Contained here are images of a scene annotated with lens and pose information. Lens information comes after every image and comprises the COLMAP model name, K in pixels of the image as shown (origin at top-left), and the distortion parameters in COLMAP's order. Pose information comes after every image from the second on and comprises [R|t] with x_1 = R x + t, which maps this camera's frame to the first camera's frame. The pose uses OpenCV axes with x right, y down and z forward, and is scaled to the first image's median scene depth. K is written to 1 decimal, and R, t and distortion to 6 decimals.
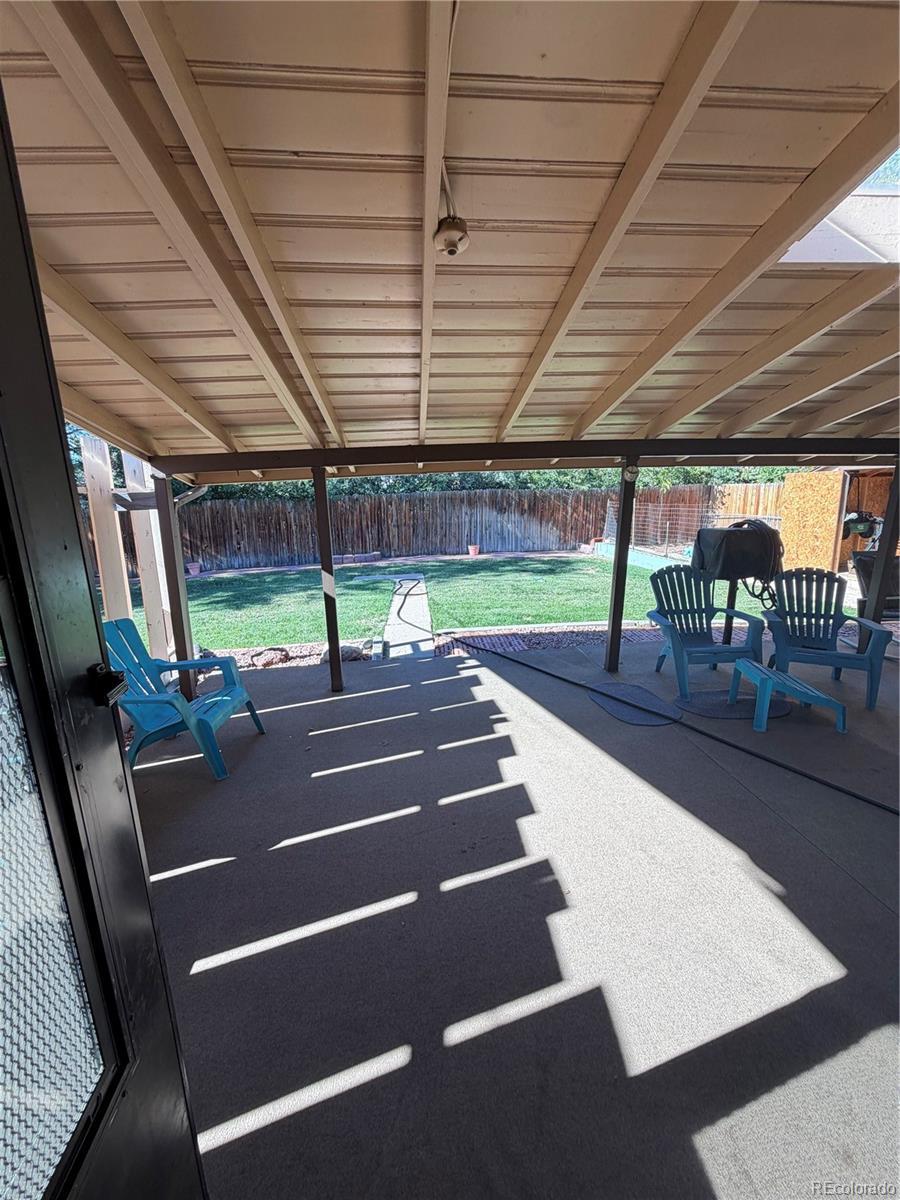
lens RADIAL K [[479.4, 0, 451.4], [0, 479.4, 597.4], [0, 0, 1]] dist [-0.002810, -0.000136]
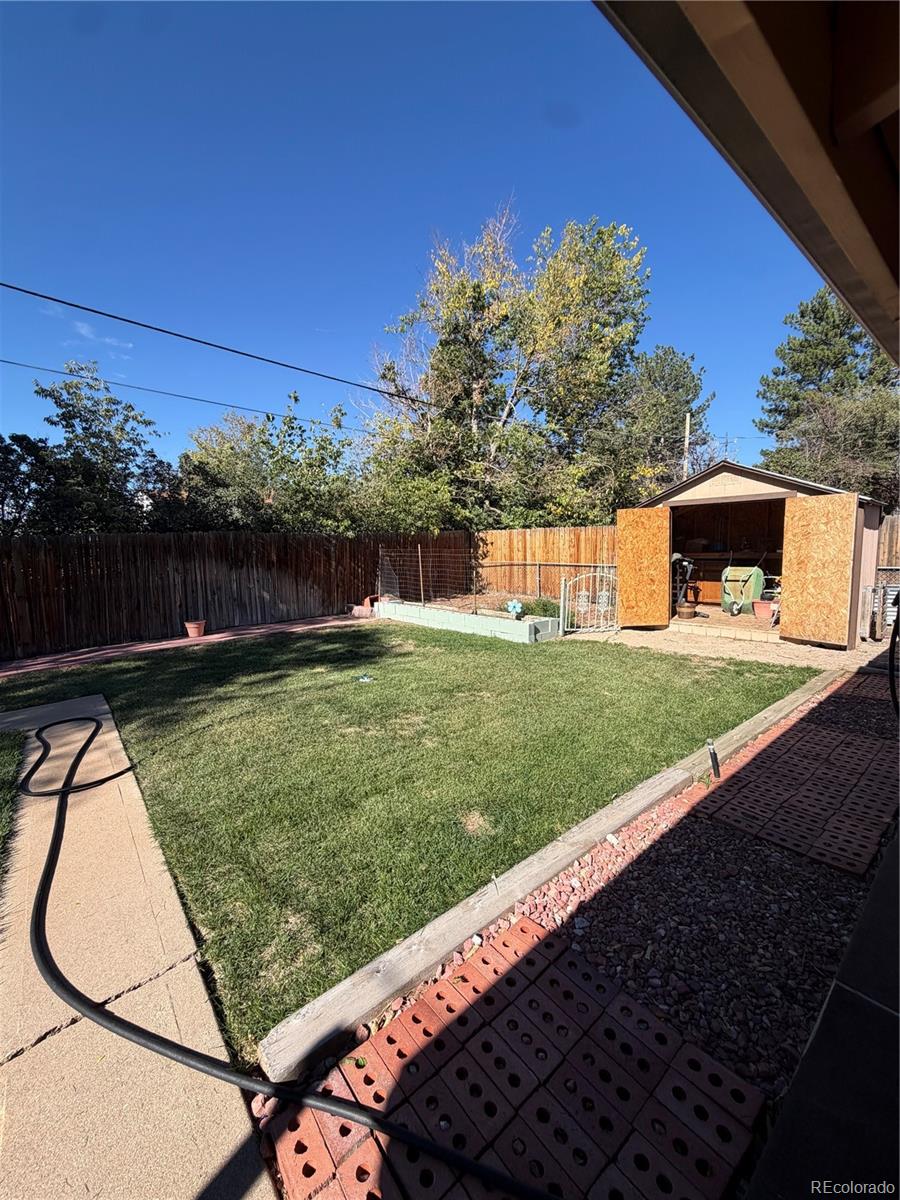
lens RADIAL K [[479.4, 0, 452.3], [0, 479.4, 599.8], [0, 0, 1]] dist [-0.002810, -0.000136]
pose [[0.820392, -0.067429, 0.567812, -0.029067], [0.130577, 0.988876, -0.071230, -0.048224], [-0.556693, 0.132579, 0.820070, 0.307538]]
